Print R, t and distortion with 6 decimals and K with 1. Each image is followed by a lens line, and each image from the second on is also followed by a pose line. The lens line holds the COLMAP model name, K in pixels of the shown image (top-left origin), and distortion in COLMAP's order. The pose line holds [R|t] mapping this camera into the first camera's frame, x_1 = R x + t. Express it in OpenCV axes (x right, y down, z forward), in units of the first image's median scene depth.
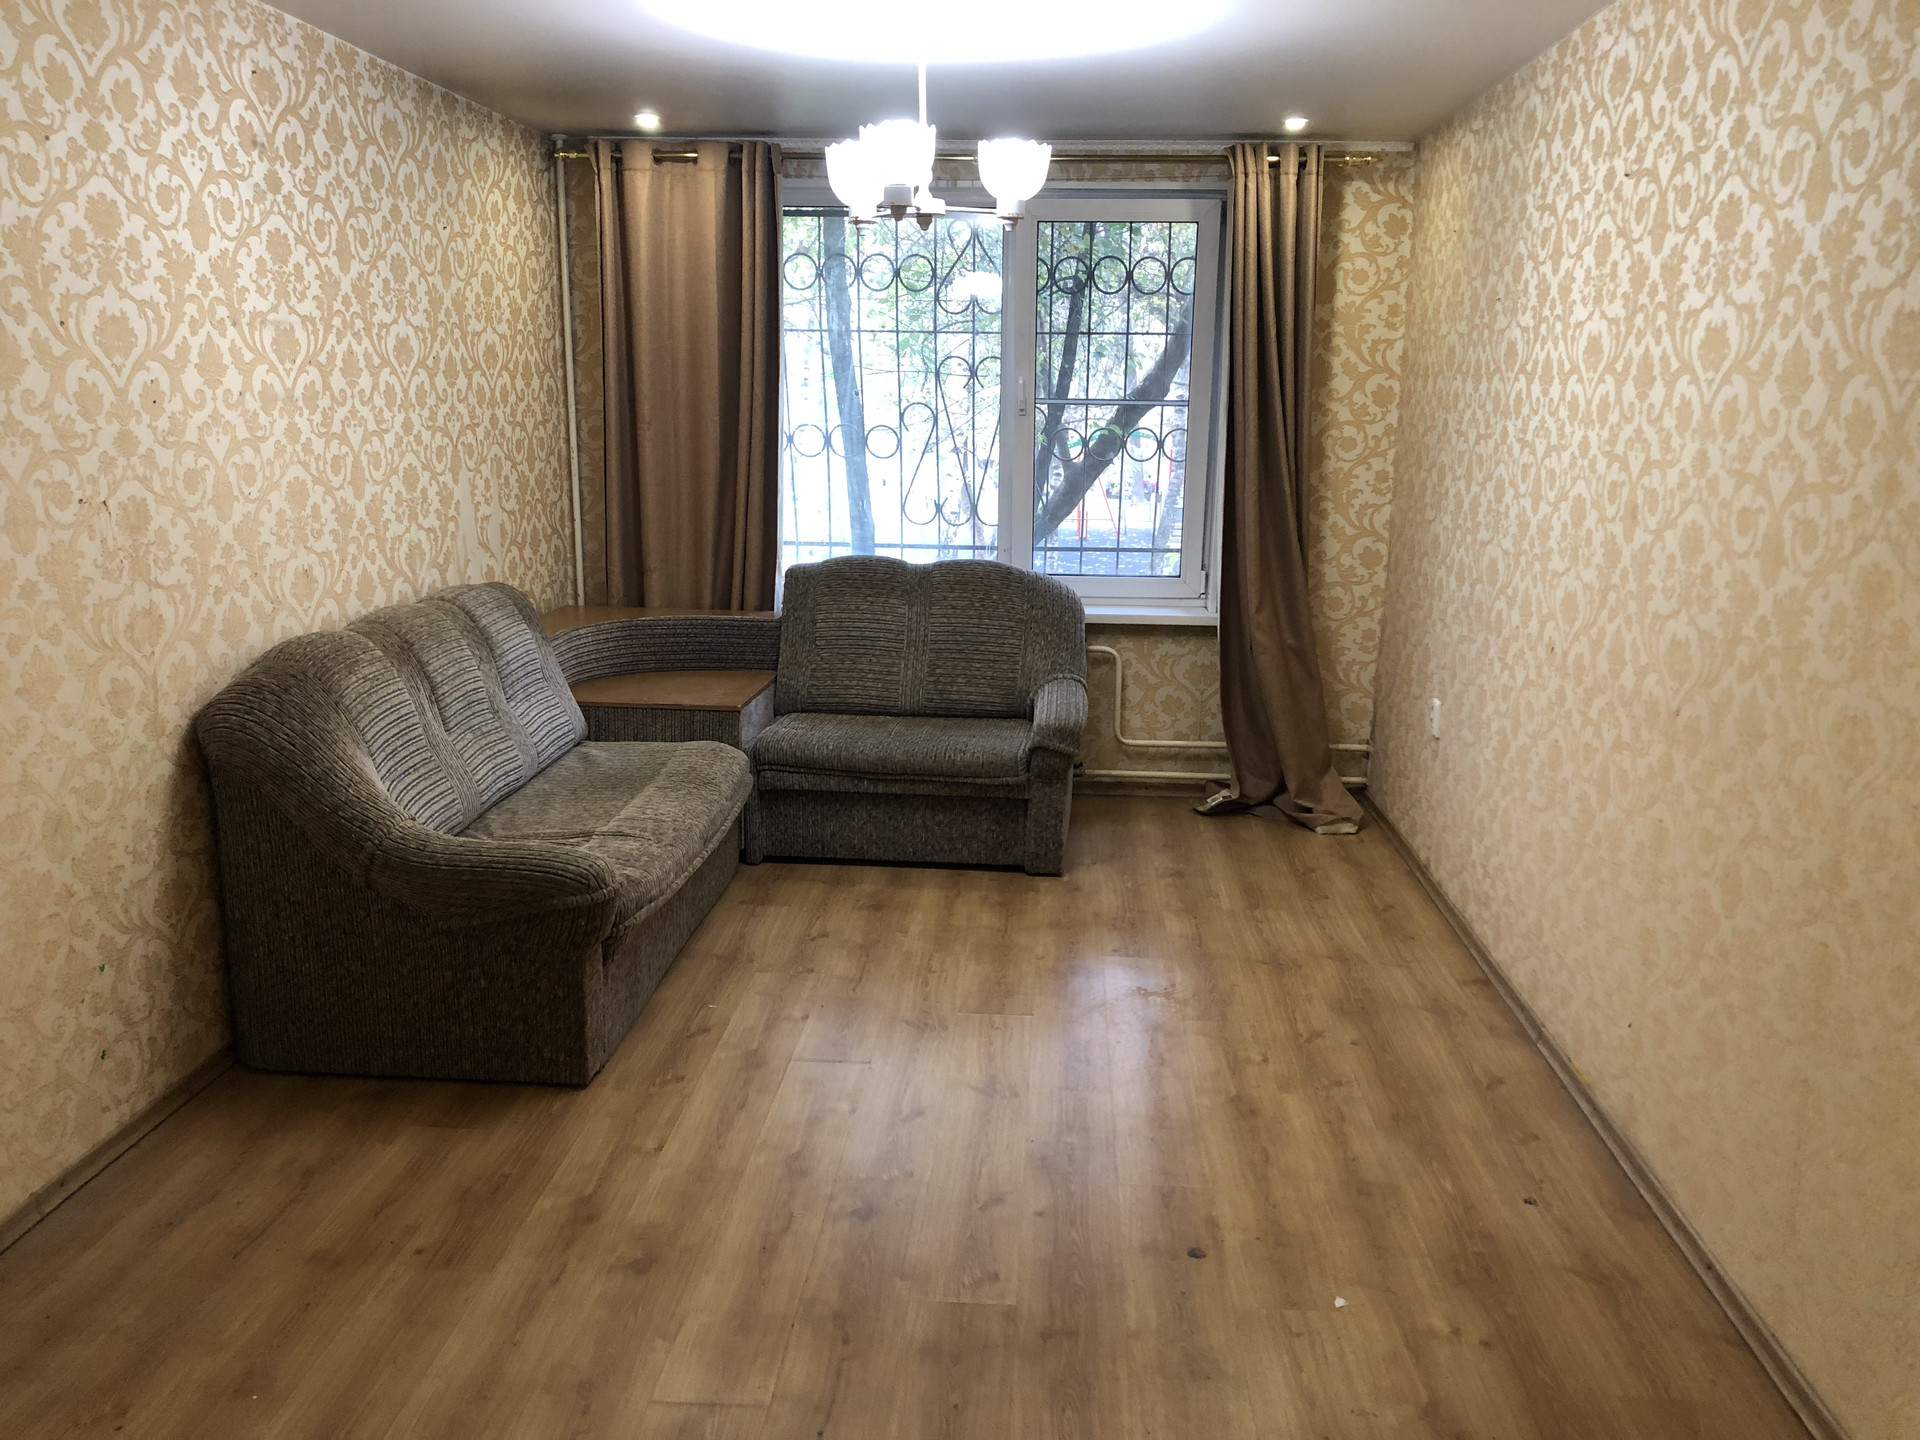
lens RADIAL K [[1573.4, 0, 963.9], [0, 1573.4, 732.2], [0, 0, 1]] dist [0.181817, -0.461152]
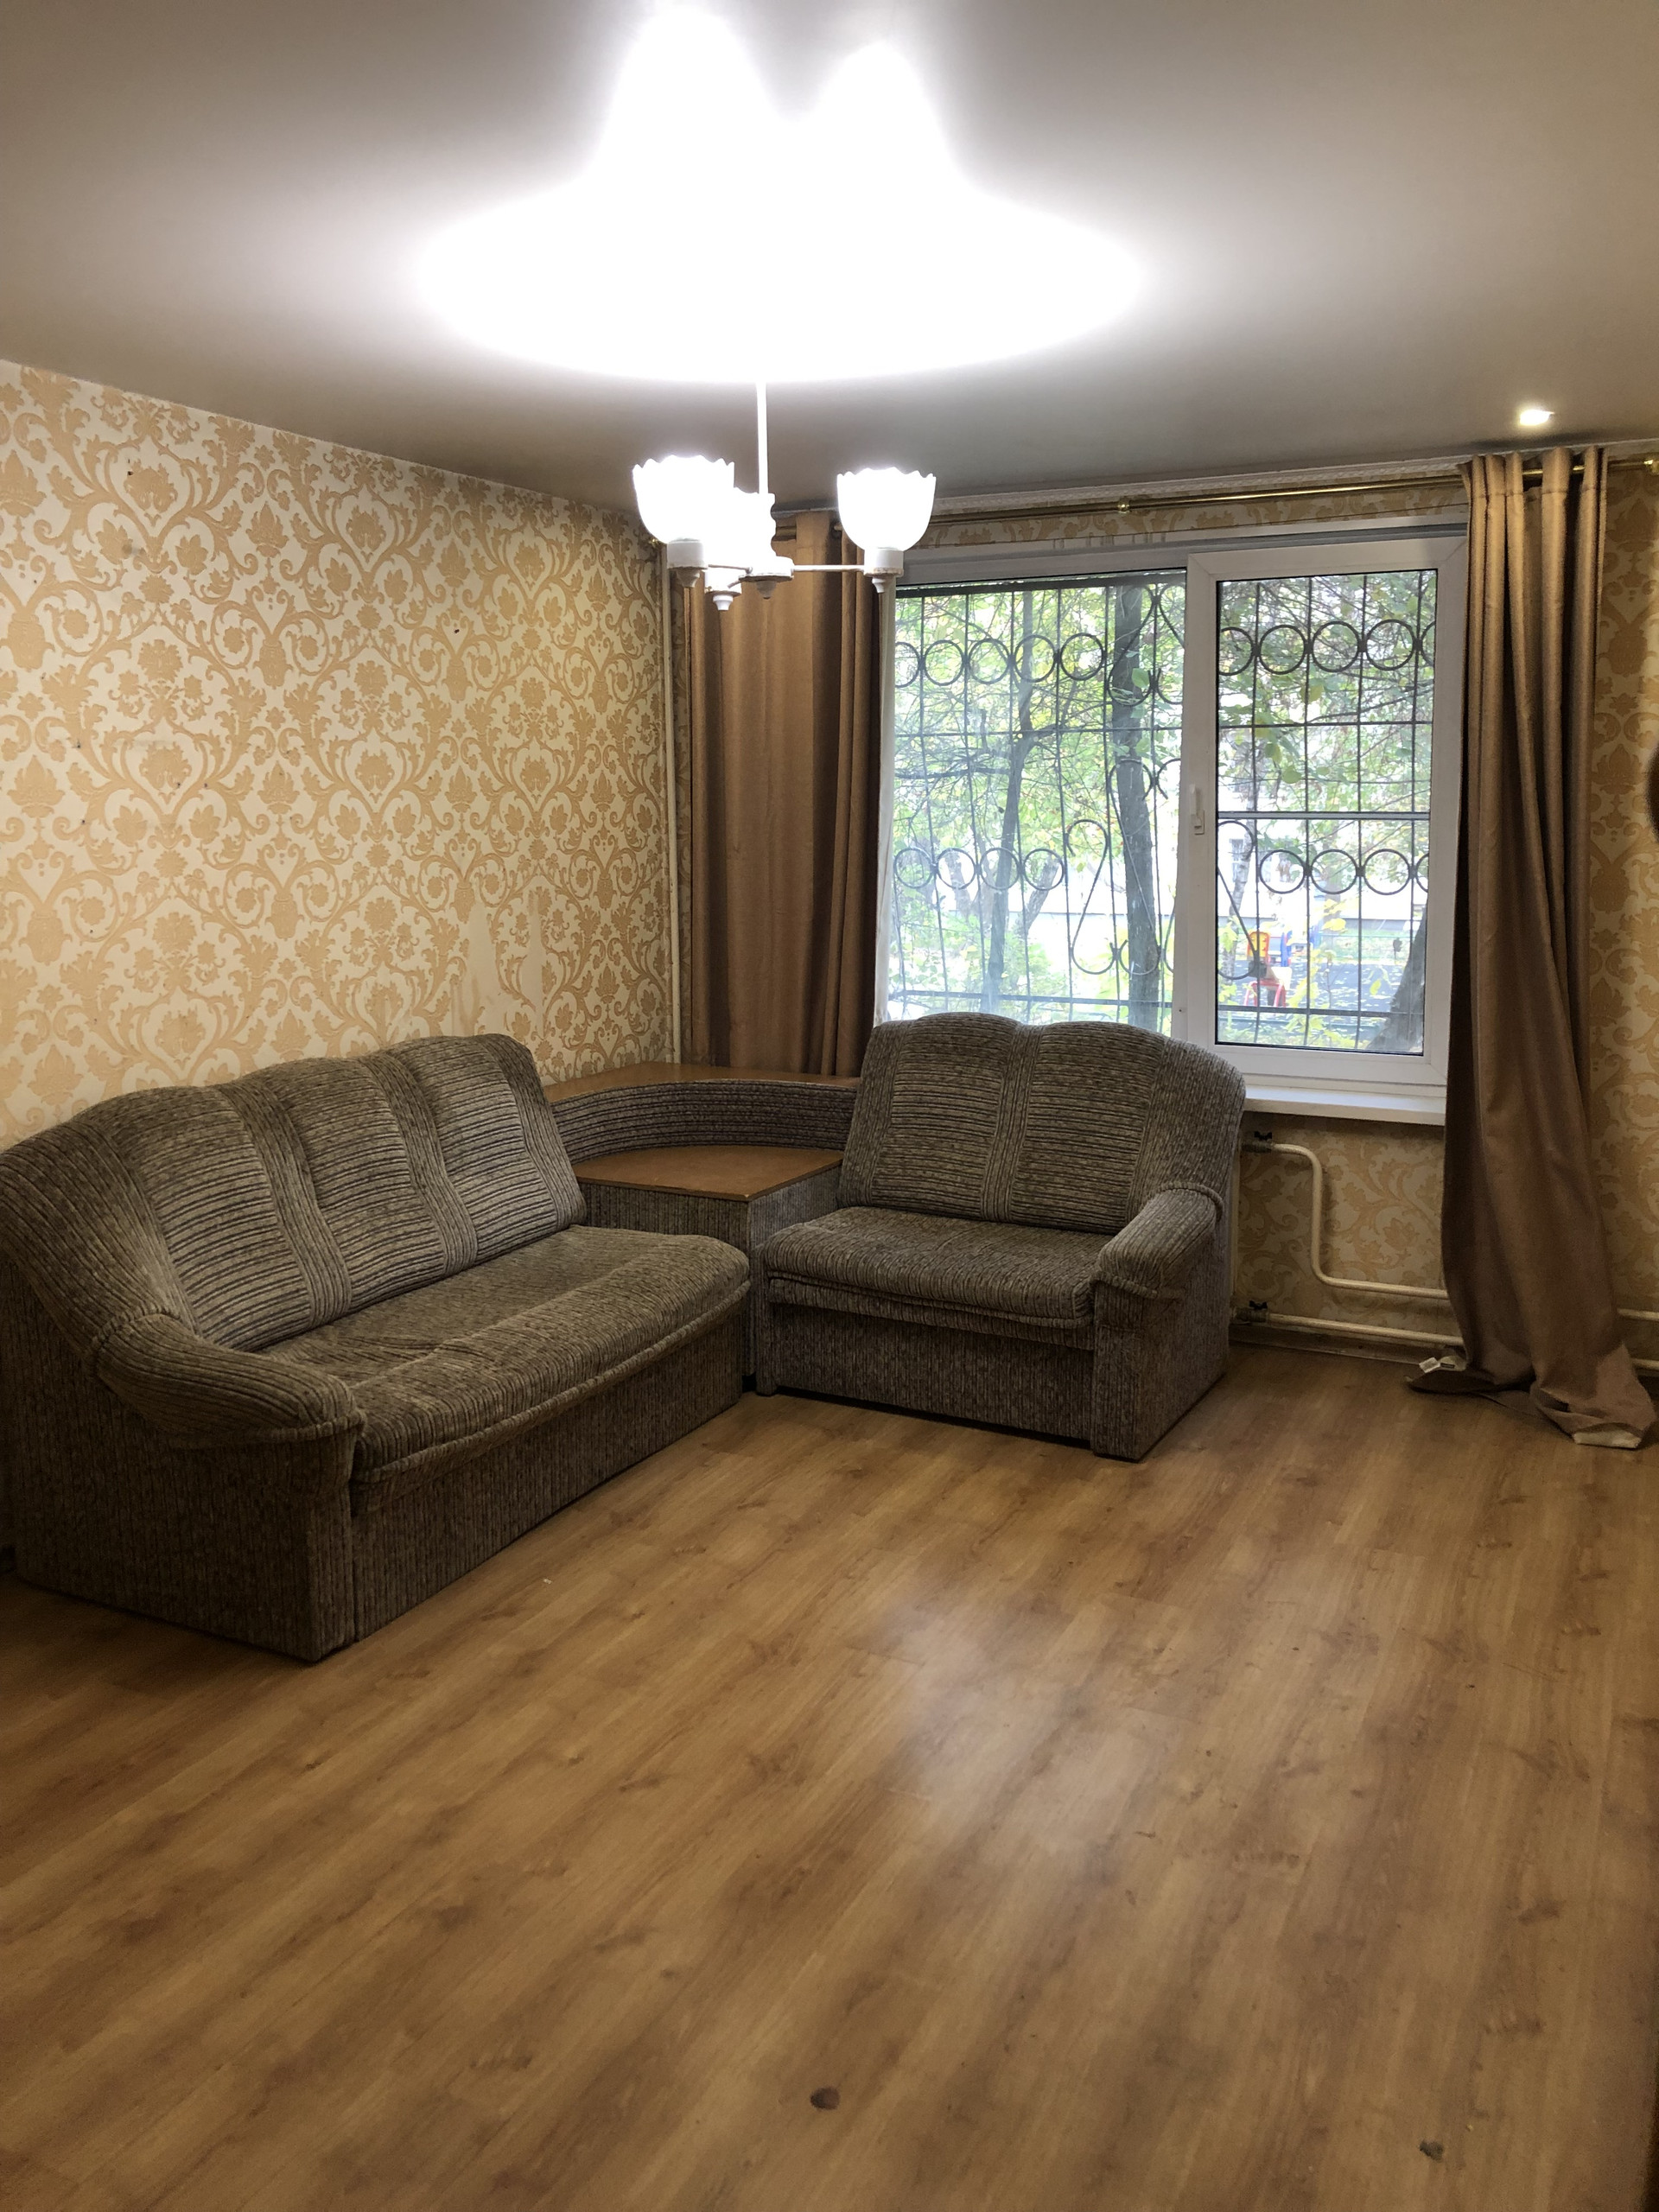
lens RADIAL K [[1803.4, 0, 829.5], [0, 1803.4, 1106.0], [0, 0, 1]] dist [0.033169, -0.011577]
pose [[0.918900, 0.050859, -0.391199, 0.251345], [-0.070055, 0.996931, -0.034945, -0.033224], [0.388221, 0.059516, 0.919642, 0.172307]]
